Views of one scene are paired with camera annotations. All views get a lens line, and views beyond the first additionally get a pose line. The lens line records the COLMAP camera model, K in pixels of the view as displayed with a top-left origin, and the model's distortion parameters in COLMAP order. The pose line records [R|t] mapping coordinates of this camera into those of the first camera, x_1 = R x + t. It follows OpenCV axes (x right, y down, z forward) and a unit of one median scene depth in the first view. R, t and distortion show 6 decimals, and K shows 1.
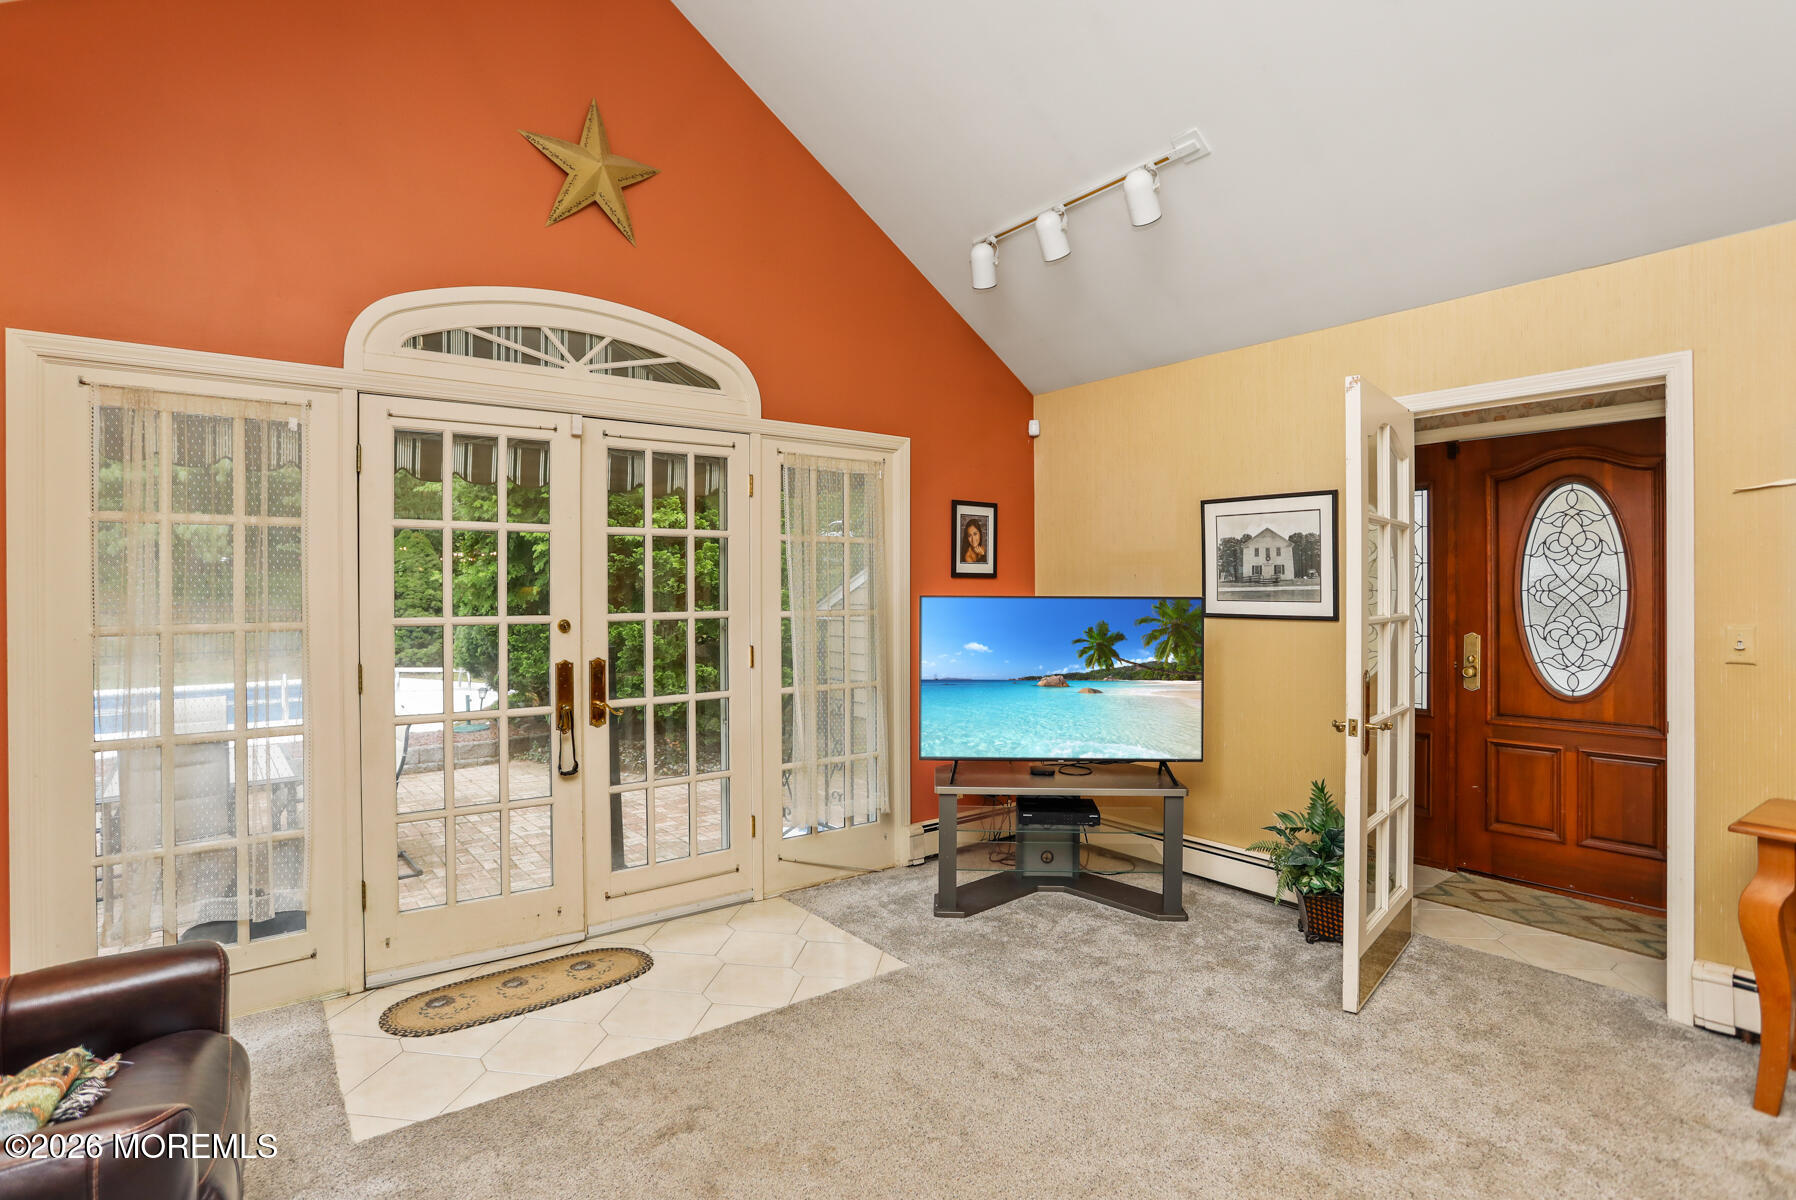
lens RADIAL K [[907.4, 0, 898.0], [0, 907.4, 600.0], [0, 0, 1]] dist [-0.044728, 0.000510]
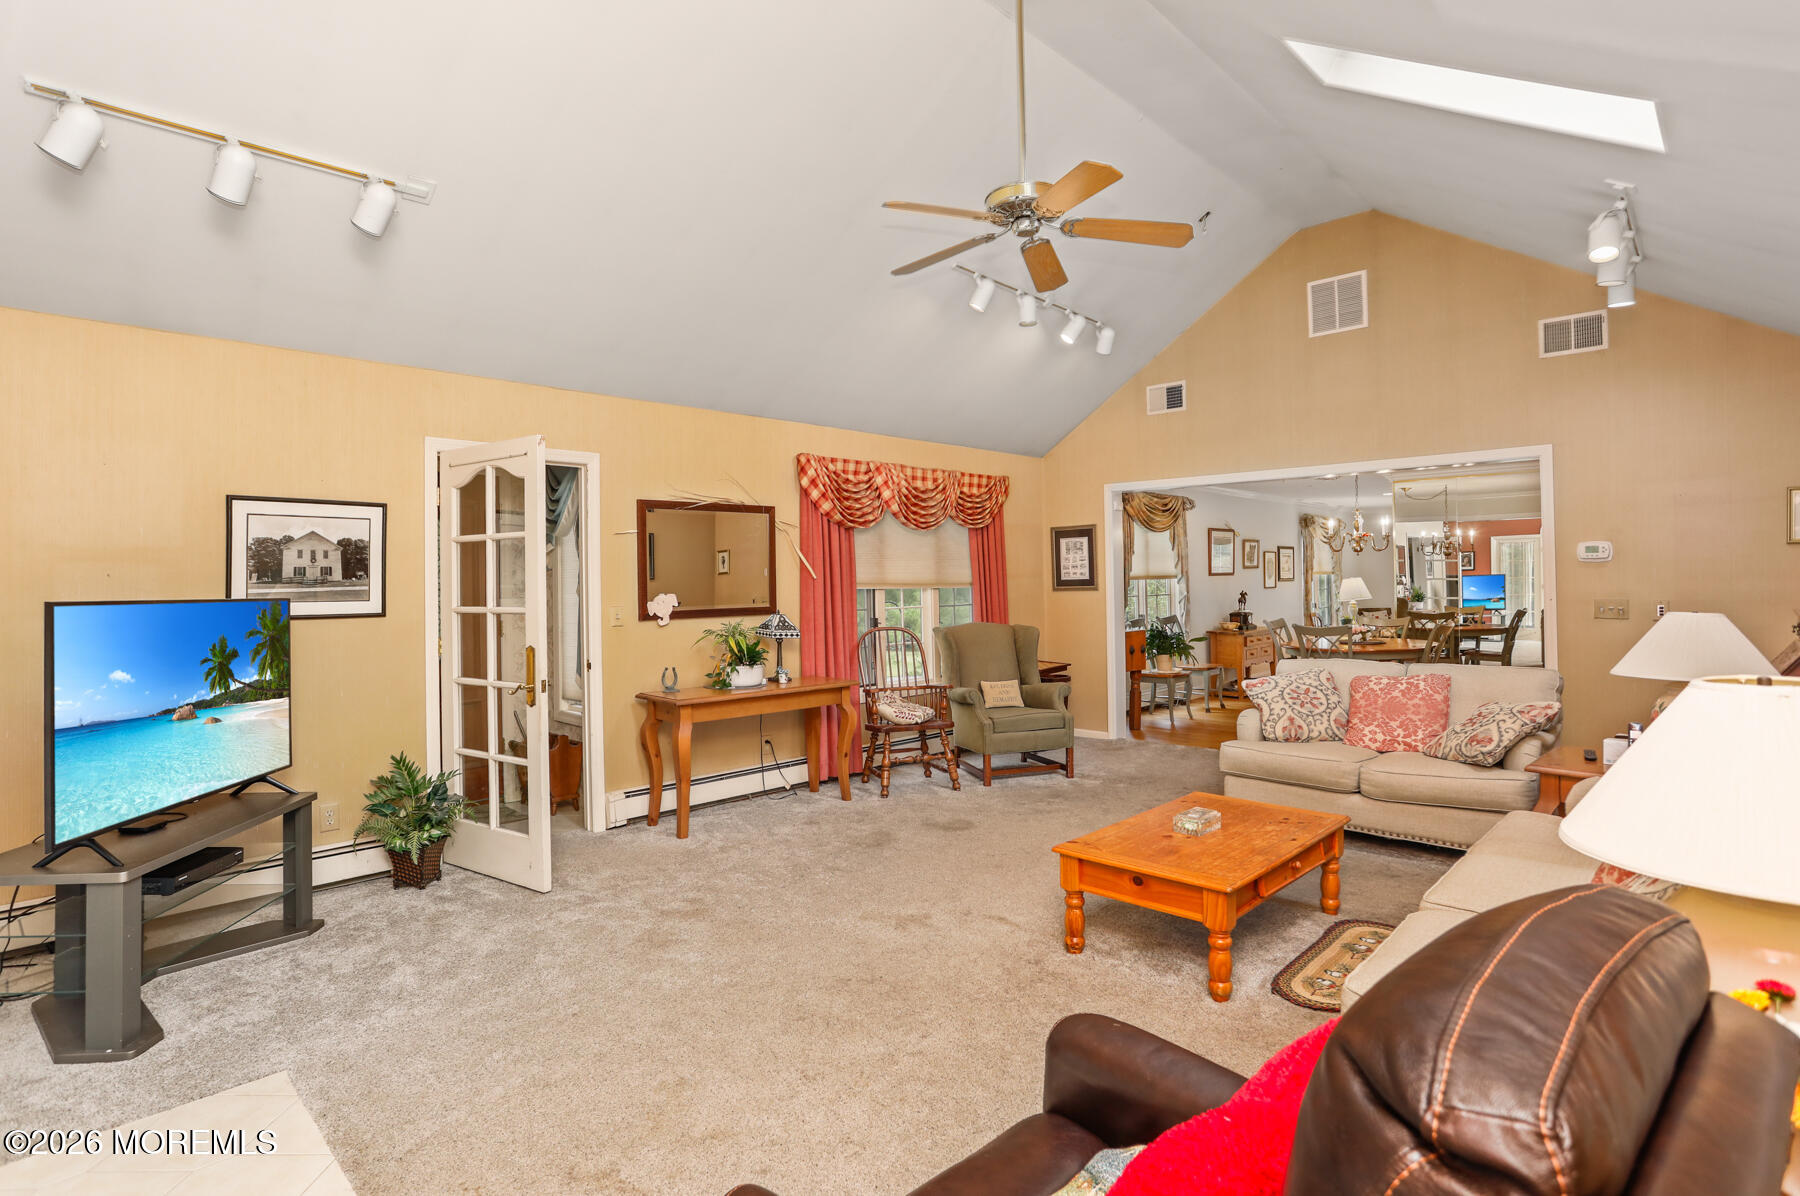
lens RADIAL K [[933.4, 0, 844.8], [0, 933.4, 597.5], [0, 0, 1]] dist [-0.000670, -0.000359]
pose [[-0.137504, -0.020782, 0.990283, -0.738943], [0.016092, 0.999601, 0.023212, -0.018407], [-0.990370, 0.019127, -0.137115, 0.536307]]
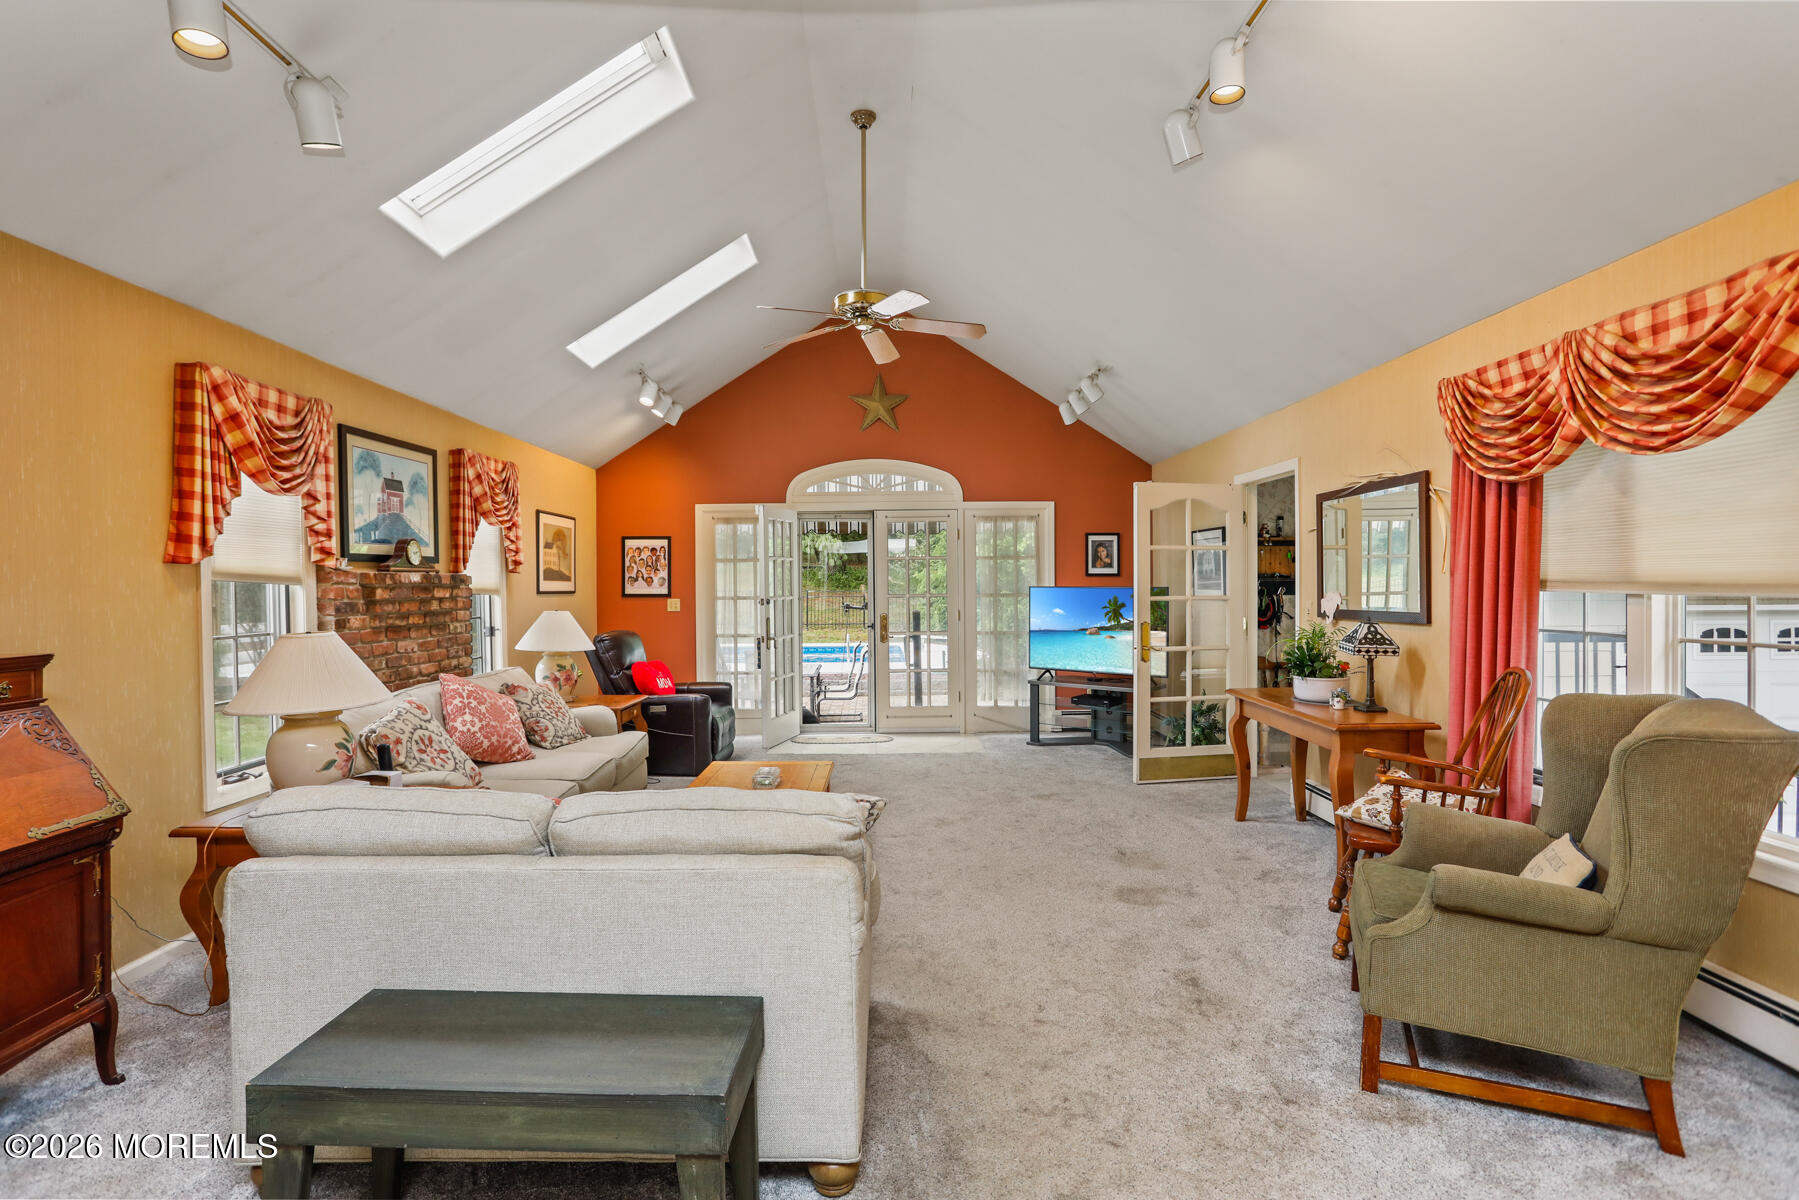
lens RADIAL K [[859.0, 0, 874.7], [0, 859.0, 593.1], [0, 0, 1]] dist [-0.068147, 0.033994]
pose [[0.802189, 0.002078, -0.597066, 0.911355], [-0.000681, 0.999996, 0.002566, 0.005189], [0.597069, -0.001651, 0.802188, -0.743468]]
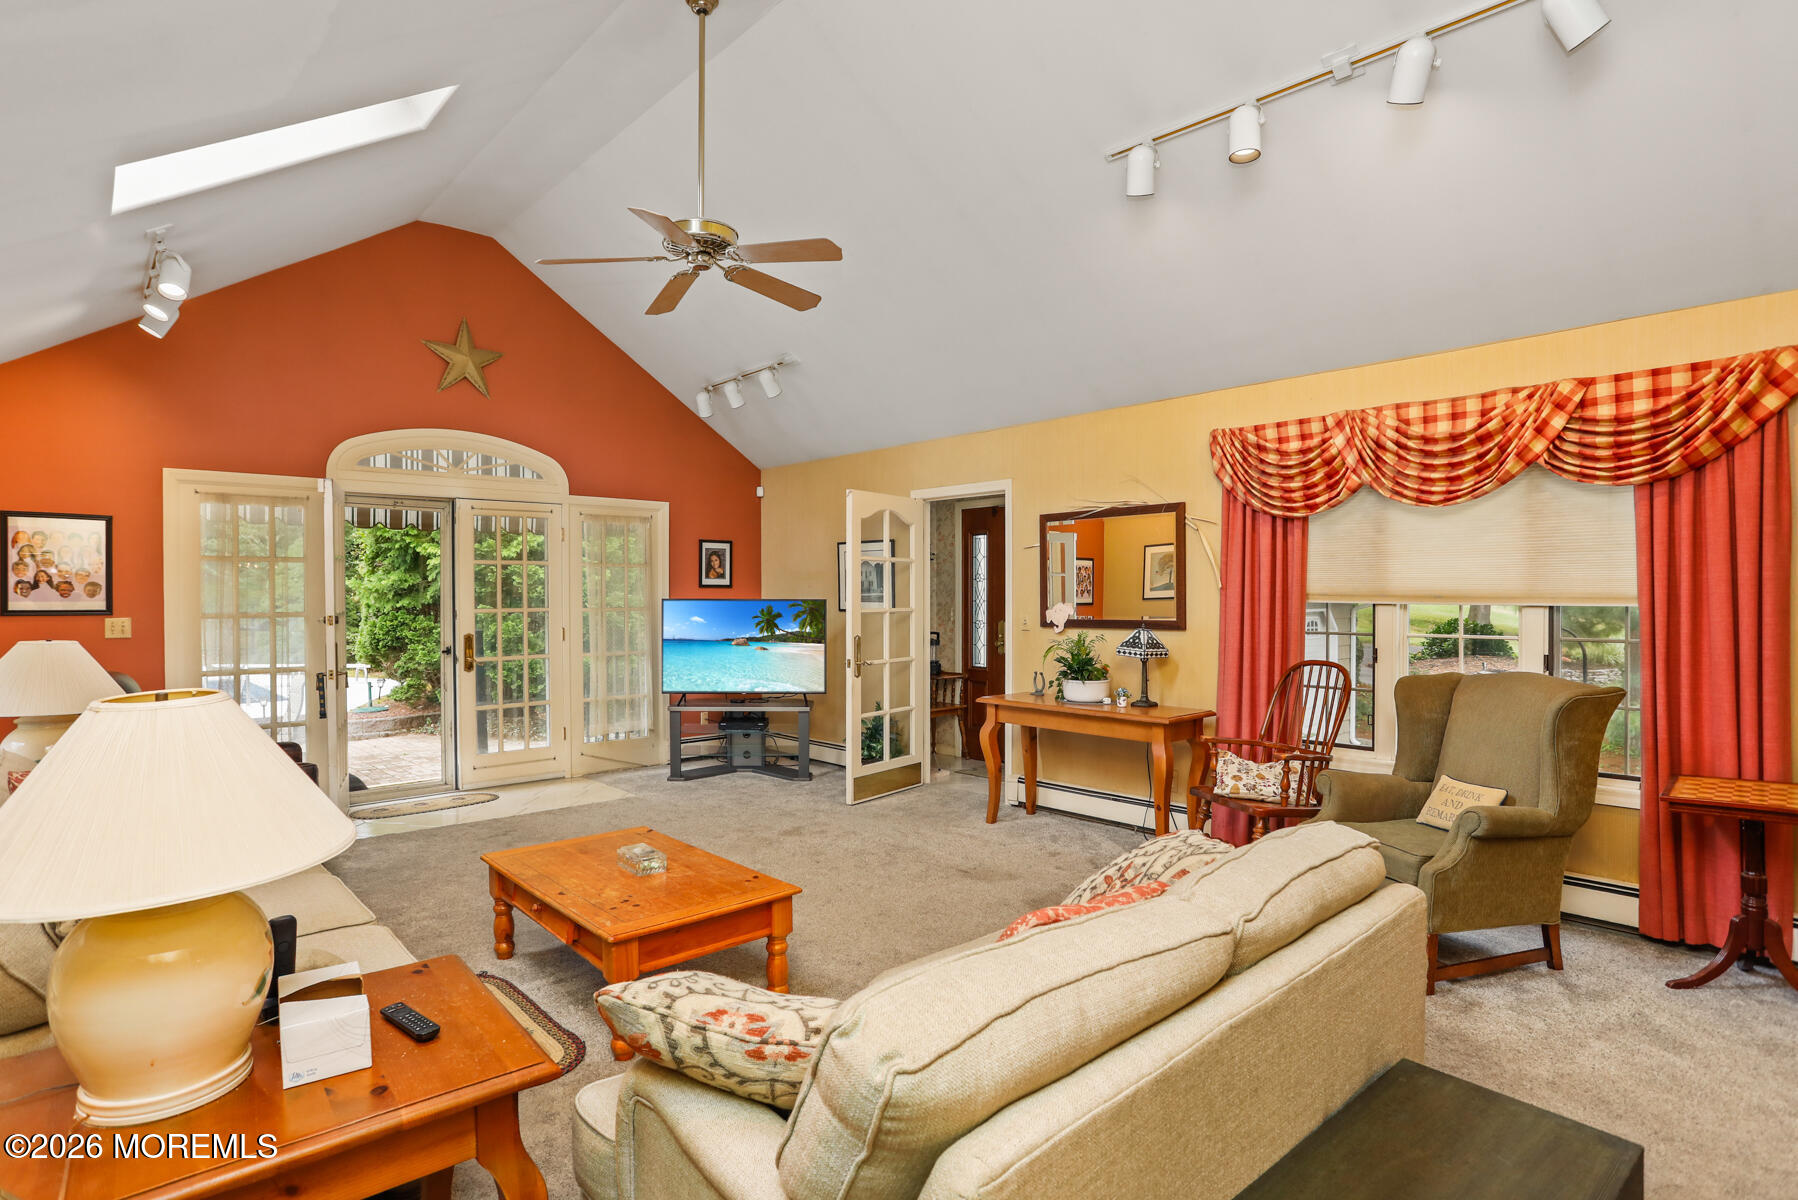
lens RADIAL K [[918.5, 0, 897.3], [0, 918.5, 610.2], [0, 0, 1]] dist [-0.047412, 0.026056]
pose [[0.995219, -0.002338, 0.097645, 0.311930], [0.001677, 0.999975, 0.006851, 0.006021], [-0.097659, -0.006654, 0.995198, -0.814121]]
